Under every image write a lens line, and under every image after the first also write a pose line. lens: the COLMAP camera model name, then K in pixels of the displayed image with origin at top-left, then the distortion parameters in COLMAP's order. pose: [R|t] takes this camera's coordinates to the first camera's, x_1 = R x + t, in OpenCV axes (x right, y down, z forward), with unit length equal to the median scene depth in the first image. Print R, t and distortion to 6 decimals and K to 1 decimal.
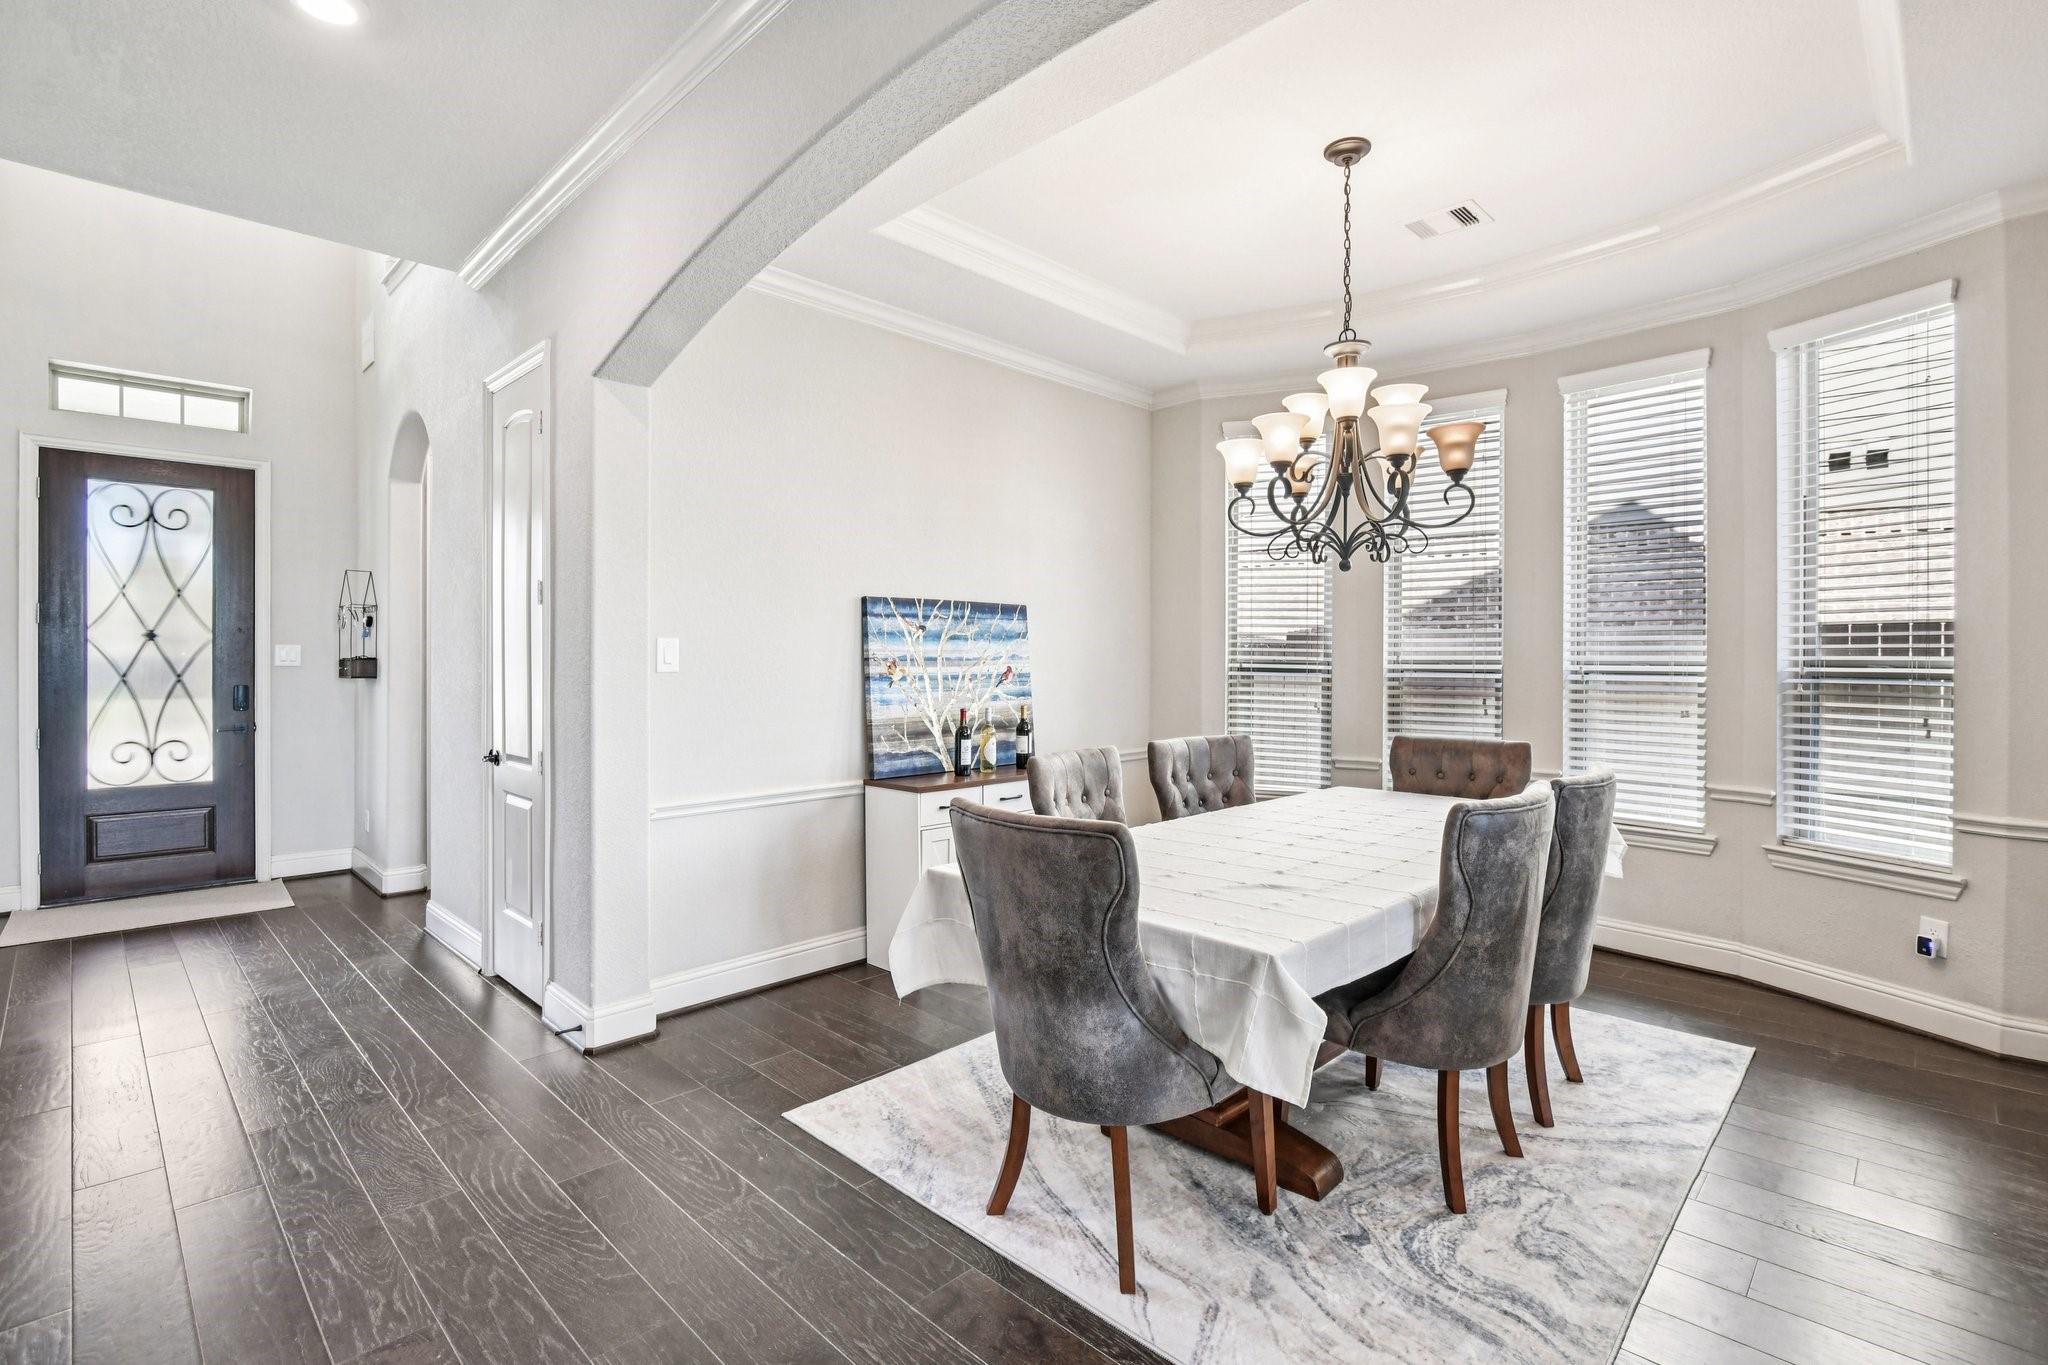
lens RADIAL K [[939.7, 0, 1019.6], [0, 939.7, 671.2], [0, 0, 1]] dist [-0.003234, -0.003596]
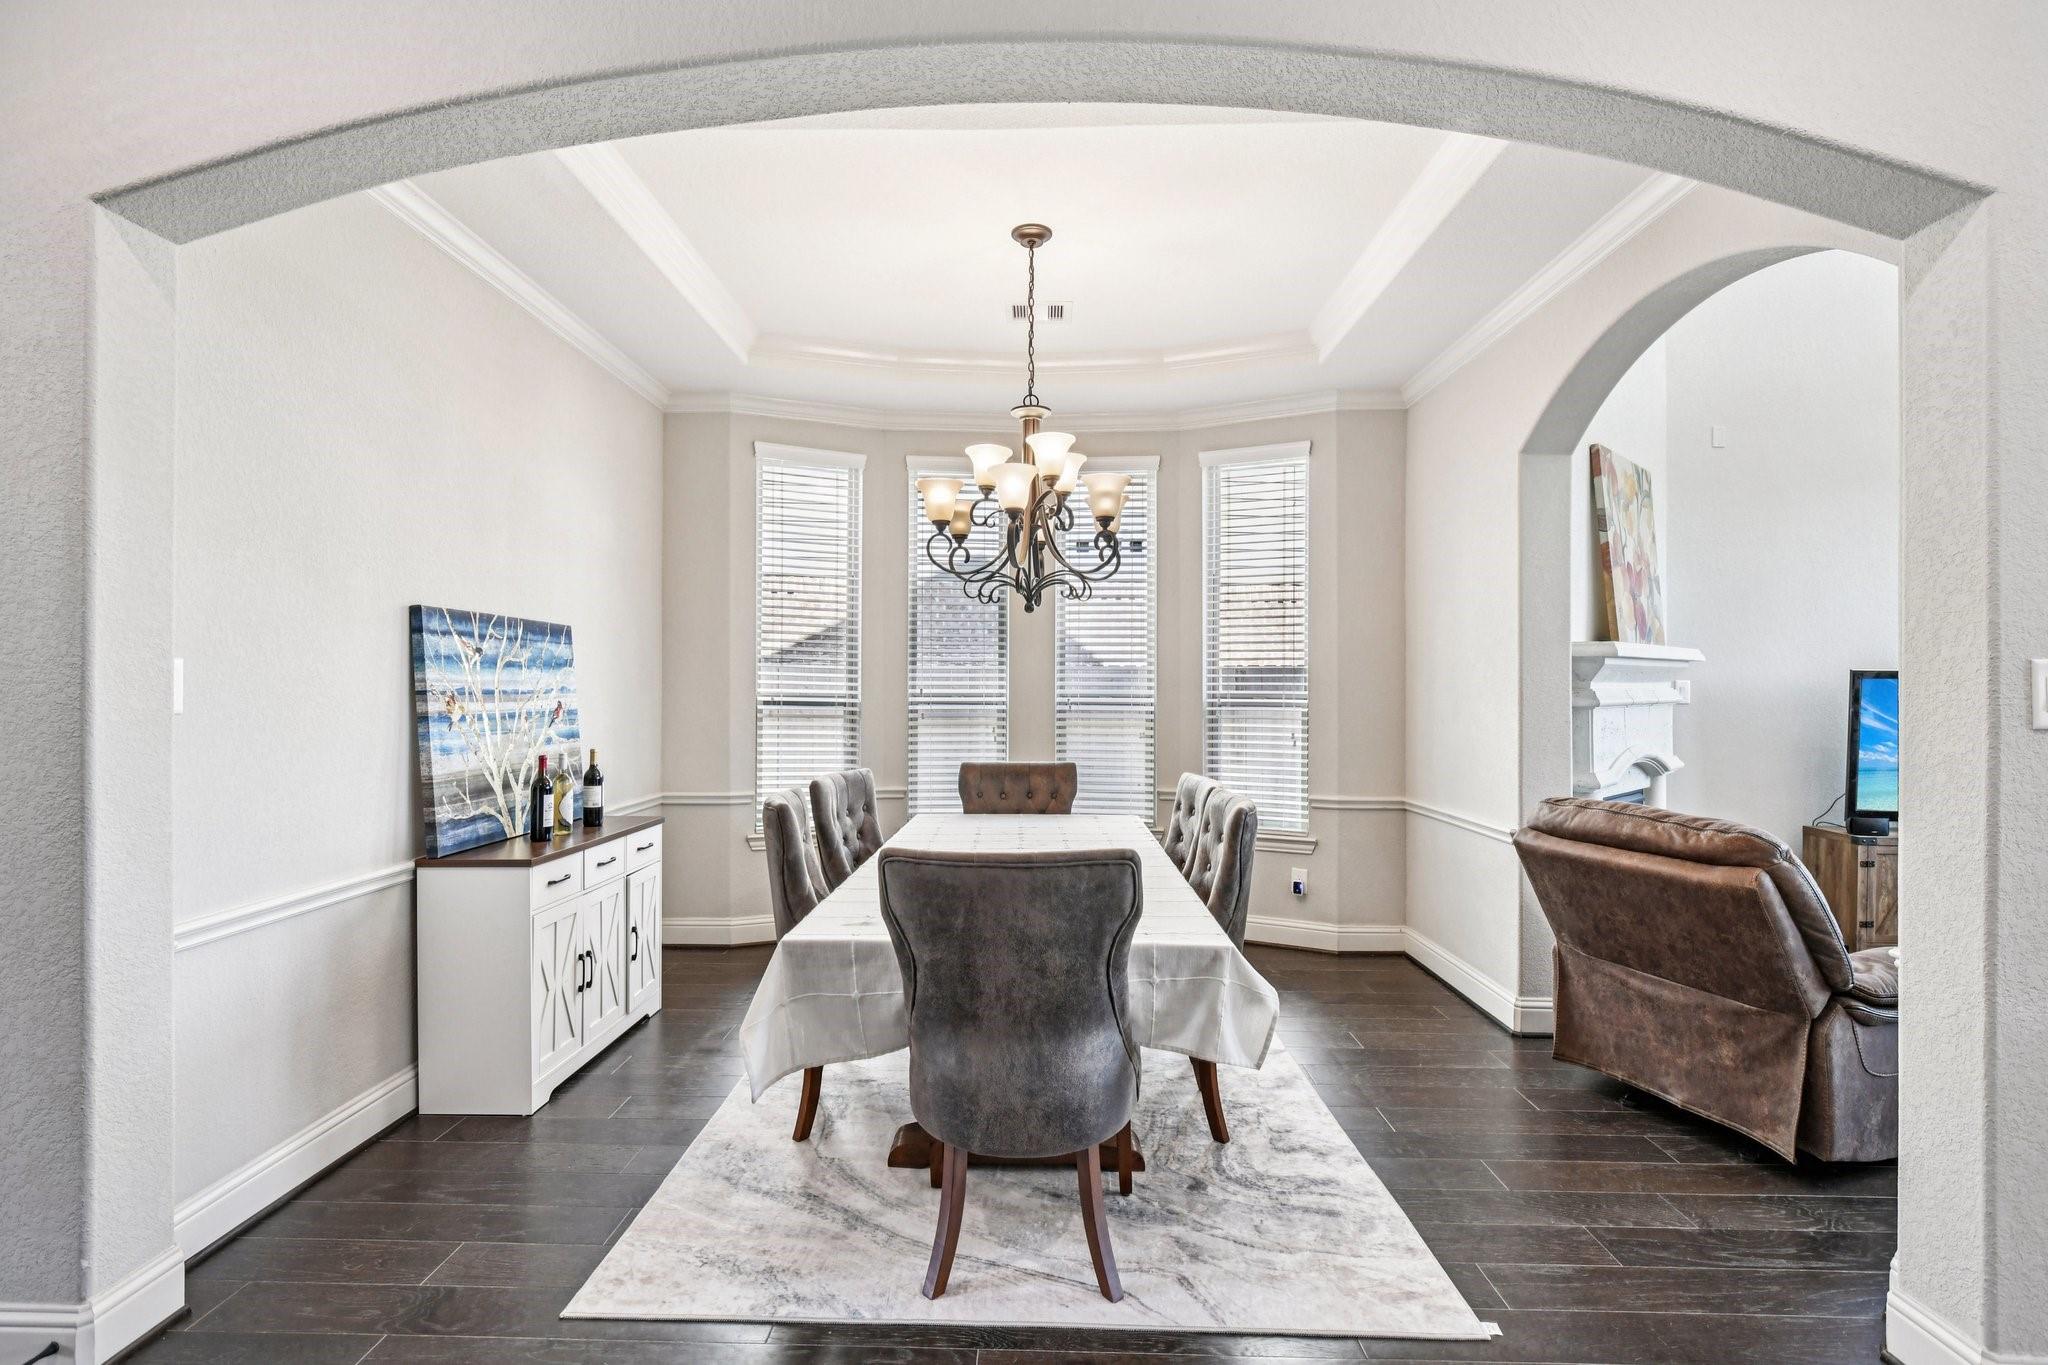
lens RADIAL K [[995.7, 0, 1020.4], [0, 995.7, 683.0], [0, 0, 1]] dist [0.005253, -0.000673]
pose [[0.727905, 0.007206, 0.685641, -0.352891], [0.006862, 0.999818, -0.017793, -0.003160], [-0.685644, 0.017656, 0.727723, 0.121704]]
